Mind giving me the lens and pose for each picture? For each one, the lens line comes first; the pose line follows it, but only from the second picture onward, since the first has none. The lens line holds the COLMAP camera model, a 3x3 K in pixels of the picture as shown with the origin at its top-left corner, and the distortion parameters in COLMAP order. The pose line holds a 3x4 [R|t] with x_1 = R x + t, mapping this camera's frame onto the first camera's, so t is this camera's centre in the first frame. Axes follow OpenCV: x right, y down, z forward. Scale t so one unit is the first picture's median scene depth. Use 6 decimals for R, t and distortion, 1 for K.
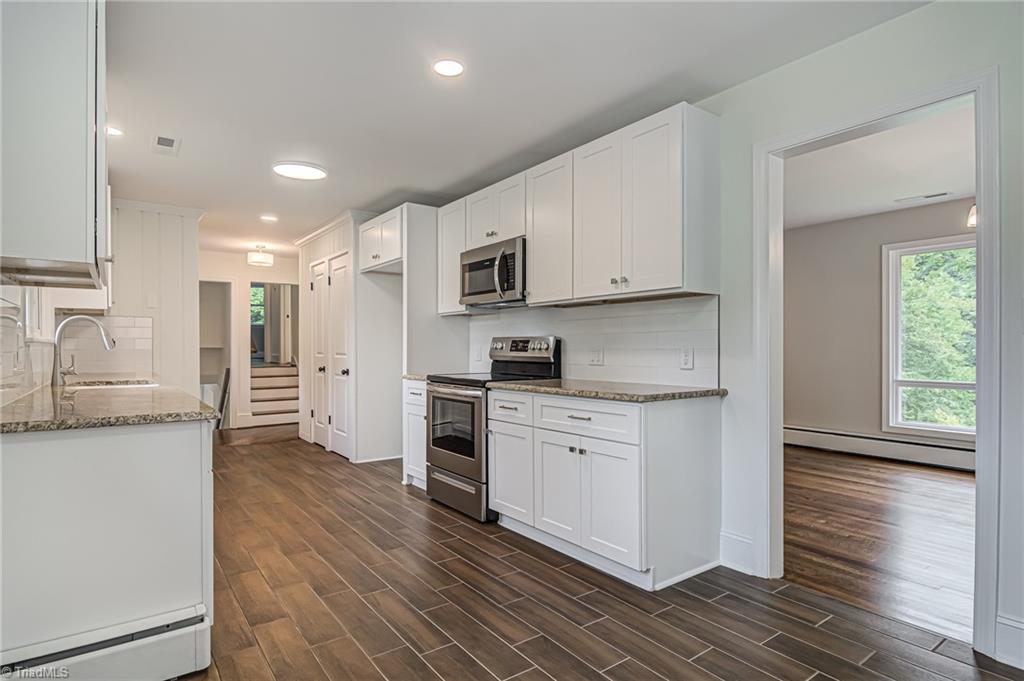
lens RADIAL K [[546.6, 0, 512.0], [0, 546.6, 340.5], [0, 0, 1]] dist [0.000738, 0.000058]
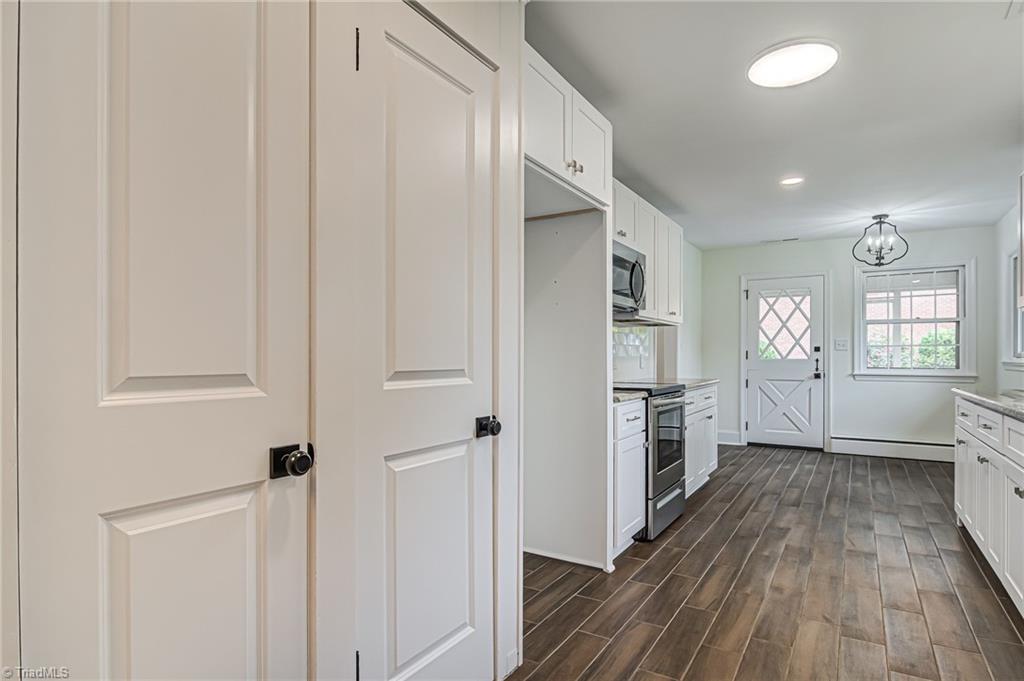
lens RADIAL K [[564.5, 0, 514.1], [0, 564.5, 360.3], [0, 0, 1]] dist [-0.001110, 0.000160]
pose [[-0.386733, -0.002046, 0.922189, -1.036842], [-0.009275, 0.999956, -0.001671, 0.031358], [-0.922145, -0.009199, -0.386735, 1.871336]]
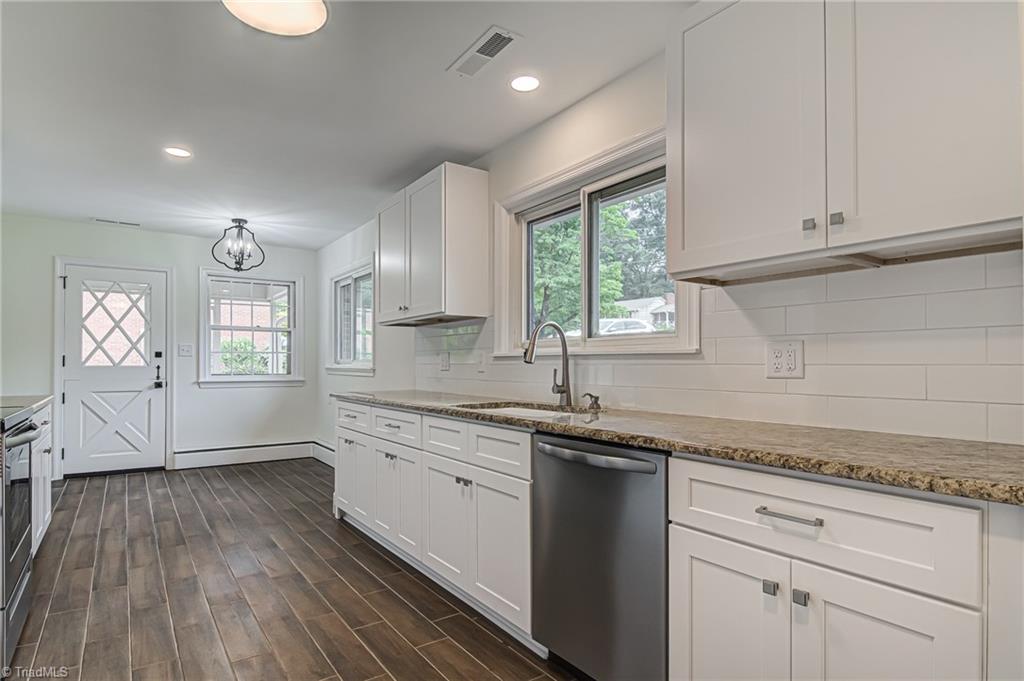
lens RADIAL K [[554.6, 0, 511.0], [0, 554.6, 360.3], [0, 0, 1]] dist [0.032570, -0.027404]
pose [[-0.999822, 0.002563, 0.018696, -0.745980], [0.002317, 0.999911, -0.013128, 0.021837], [-0.018728, -0.013083, -0.999739, 1.834257]]
